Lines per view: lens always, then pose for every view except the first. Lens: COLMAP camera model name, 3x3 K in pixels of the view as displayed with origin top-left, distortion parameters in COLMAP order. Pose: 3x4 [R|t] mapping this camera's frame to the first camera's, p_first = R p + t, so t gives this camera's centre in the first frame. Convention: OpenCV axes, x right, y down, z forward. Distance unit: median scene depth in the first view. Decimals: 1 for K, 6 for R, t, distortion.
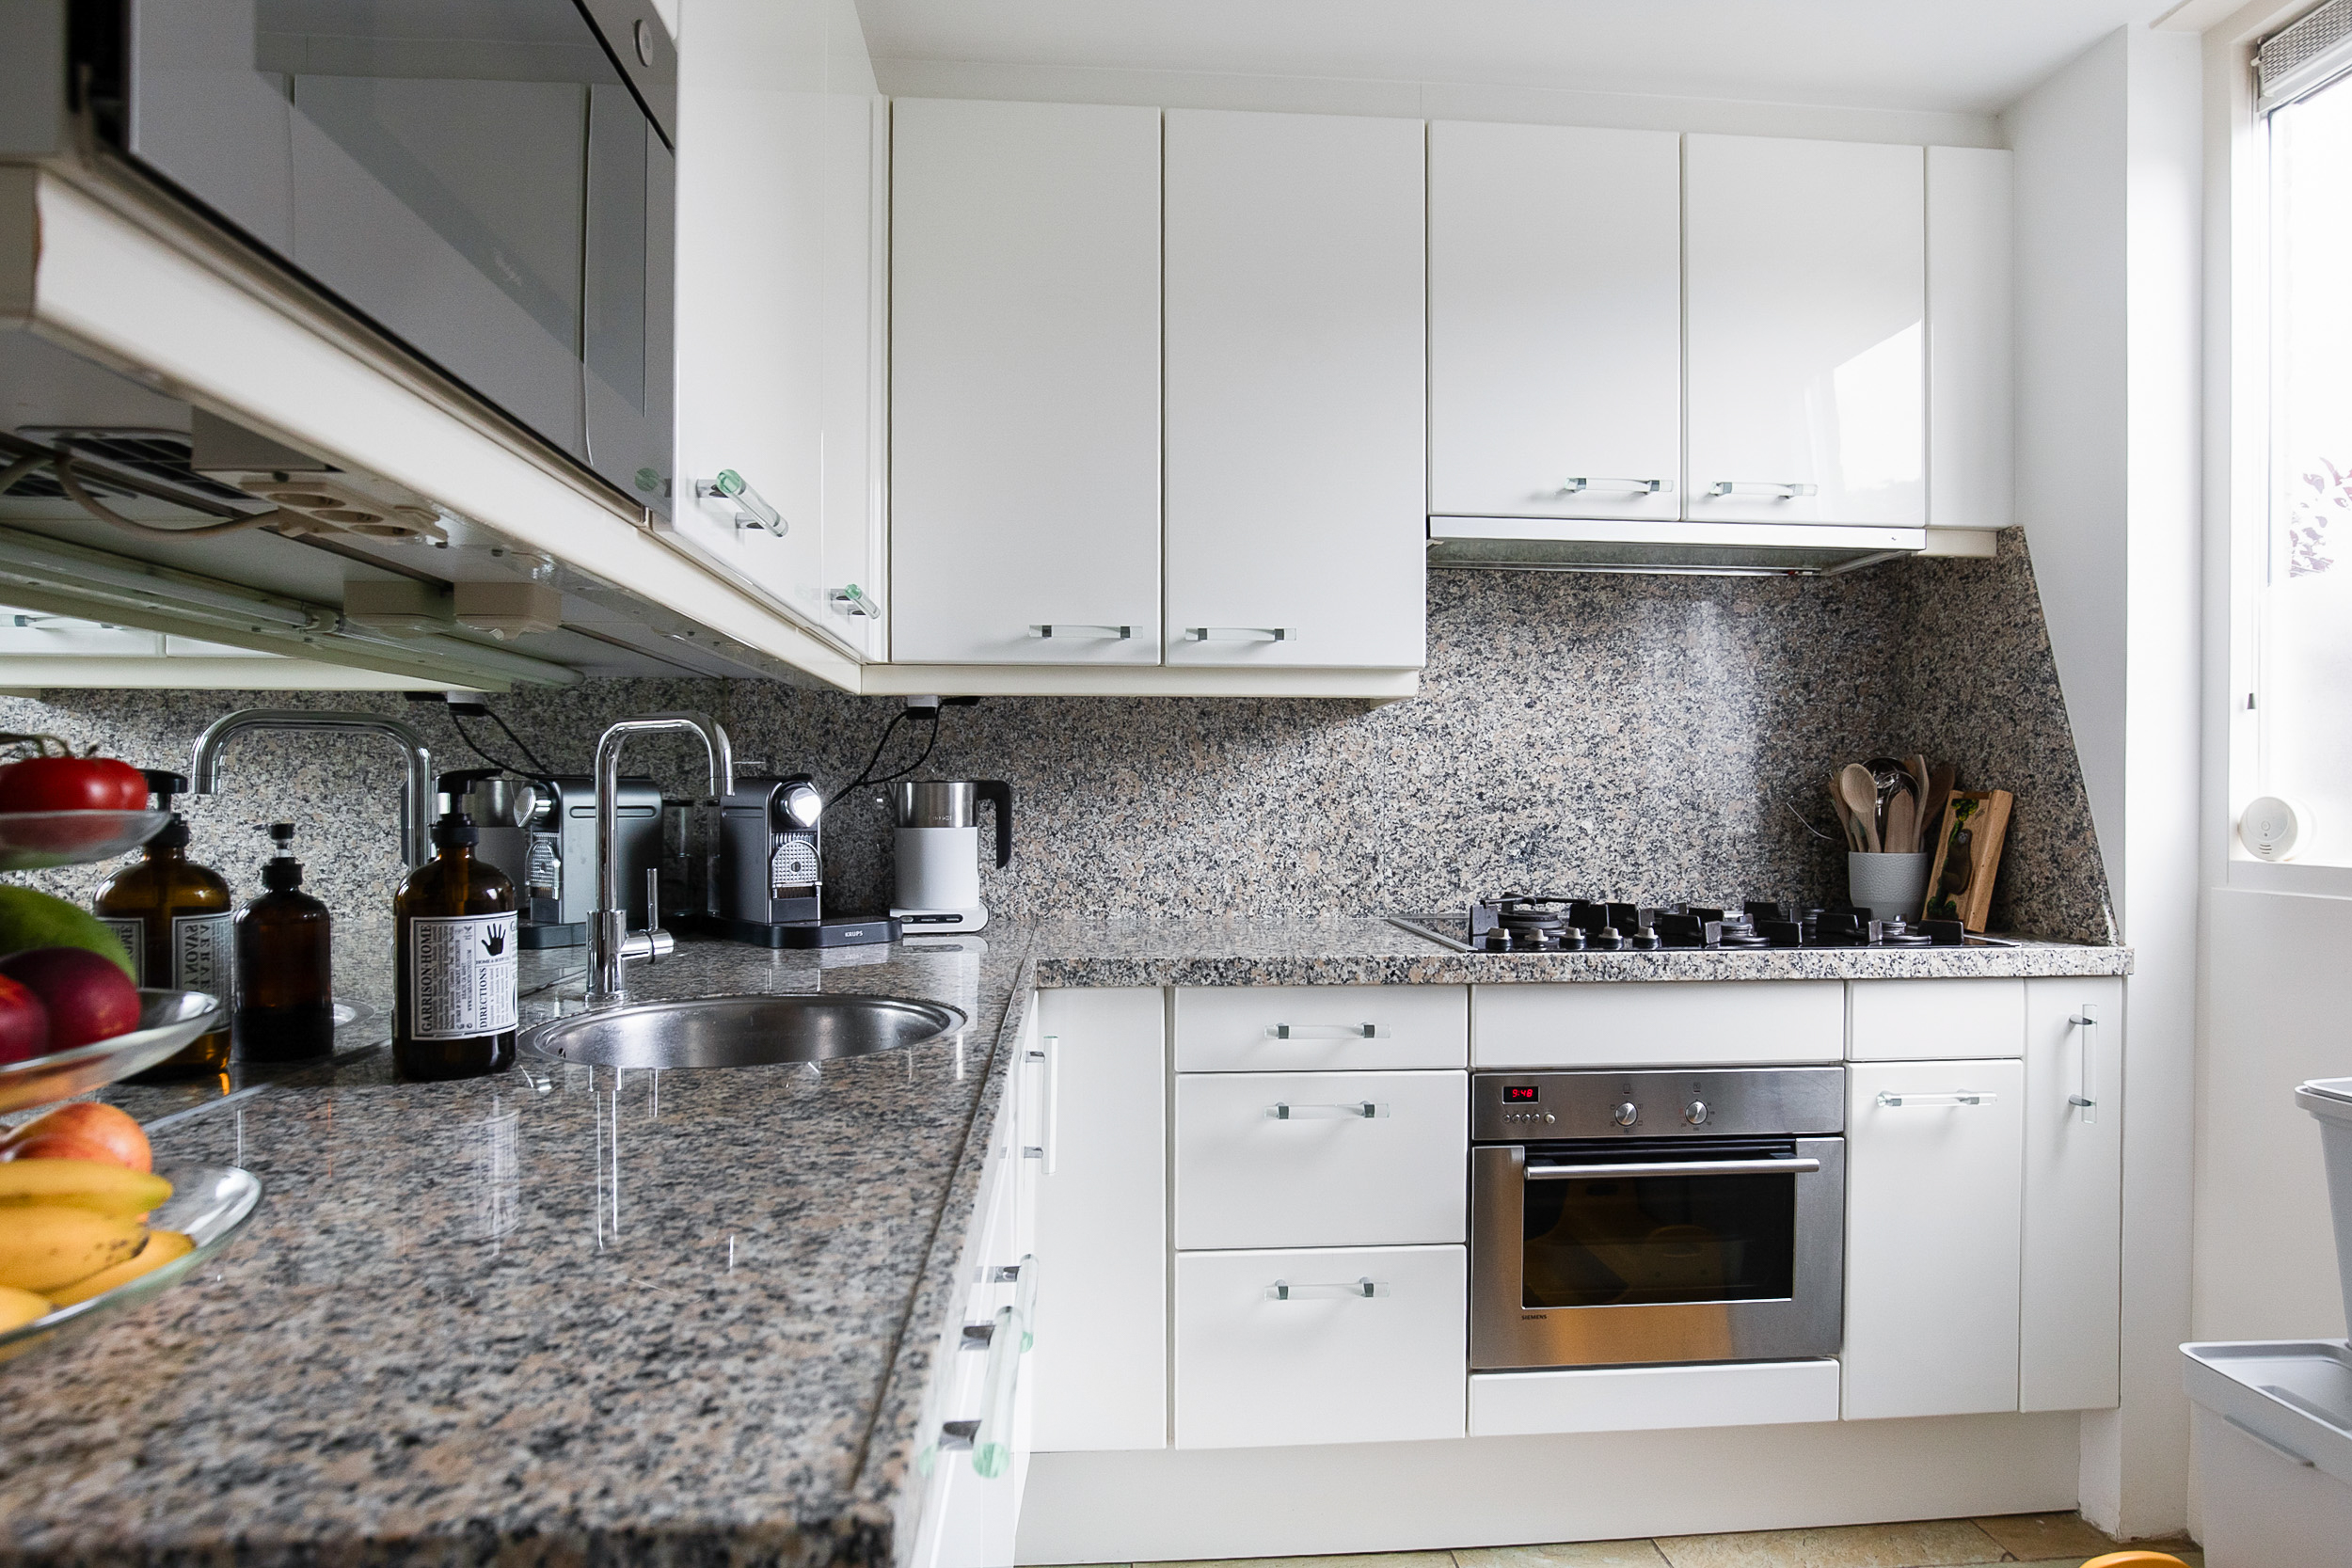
lens RADIAL K [[1270.7, 0, 1175.3], [0, 1270.7, 809.6], [0, 0, 1]] dist [-0.025158, -0.000496]
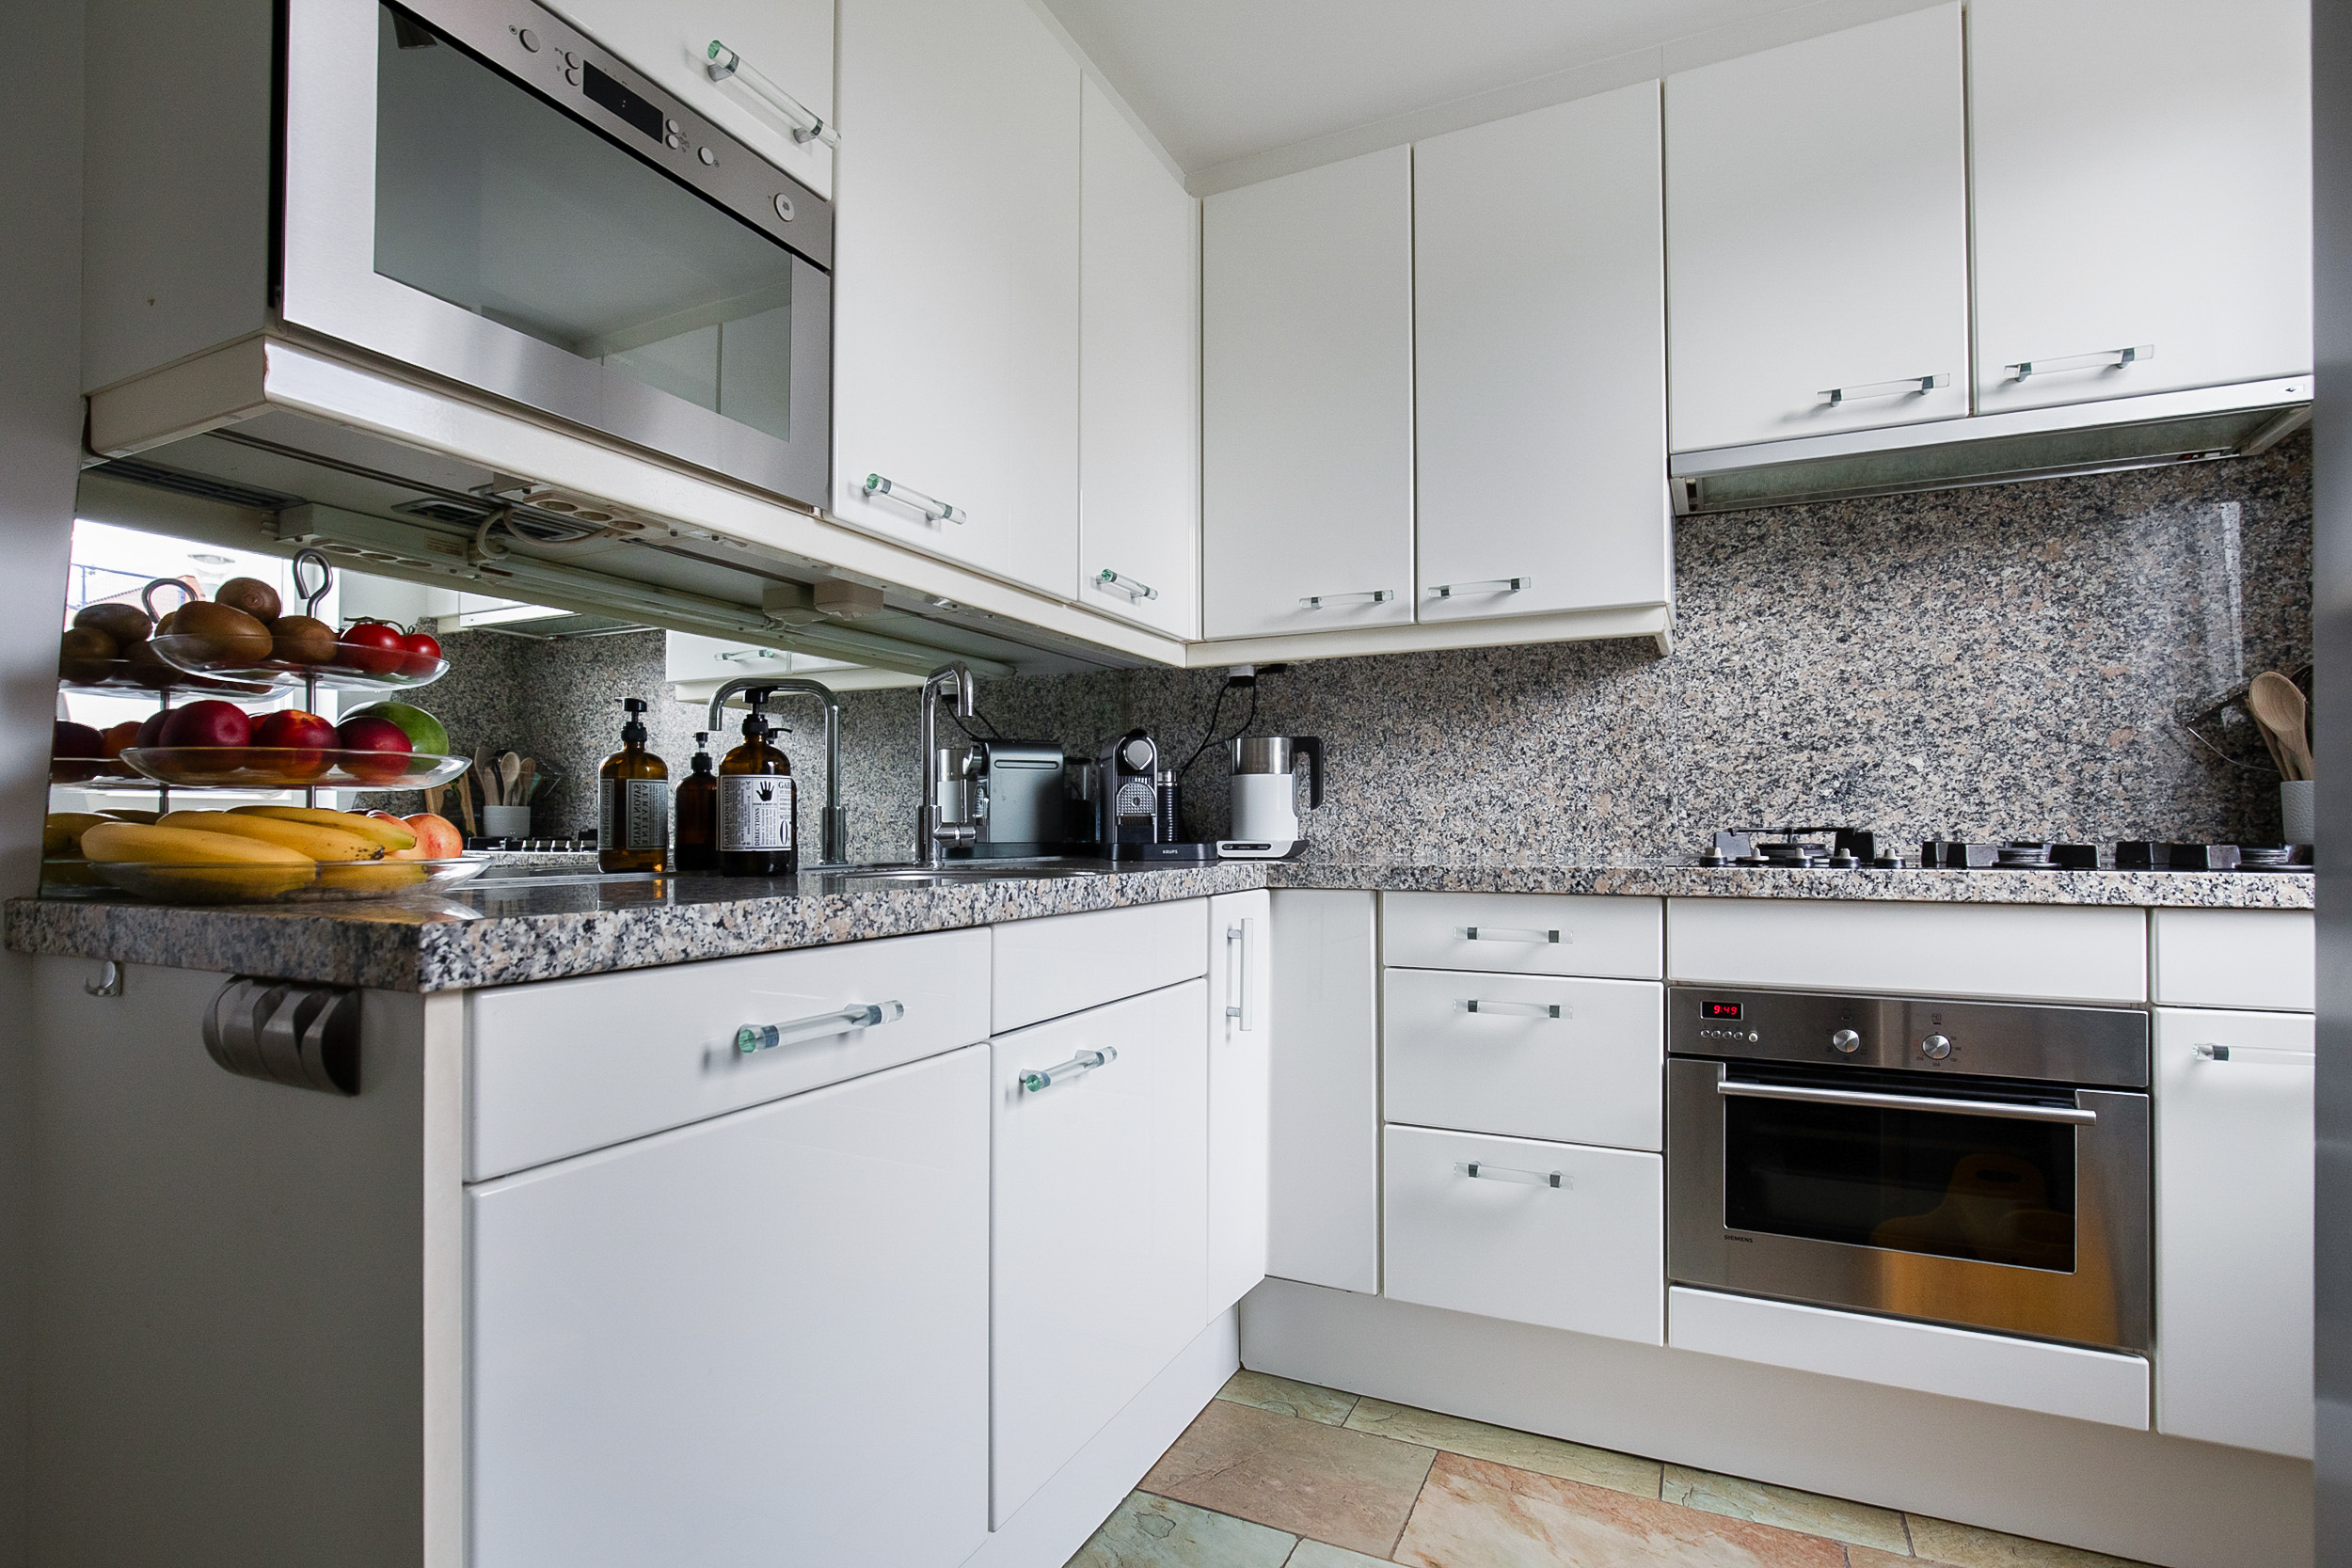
lens RADIAL K [[1122.0, 0, 1176.5], [0, 1122.0, 818.3], [0, 0, 1]] dist [-0.028835, 0.006434]
pose [[0.863775, -0.007659, -0.503820, 0.279655], [-0.001889, 0.999828, -0.018437, 0.073438], [0.503874, 0.016877, 0.863612, 0.020220]]
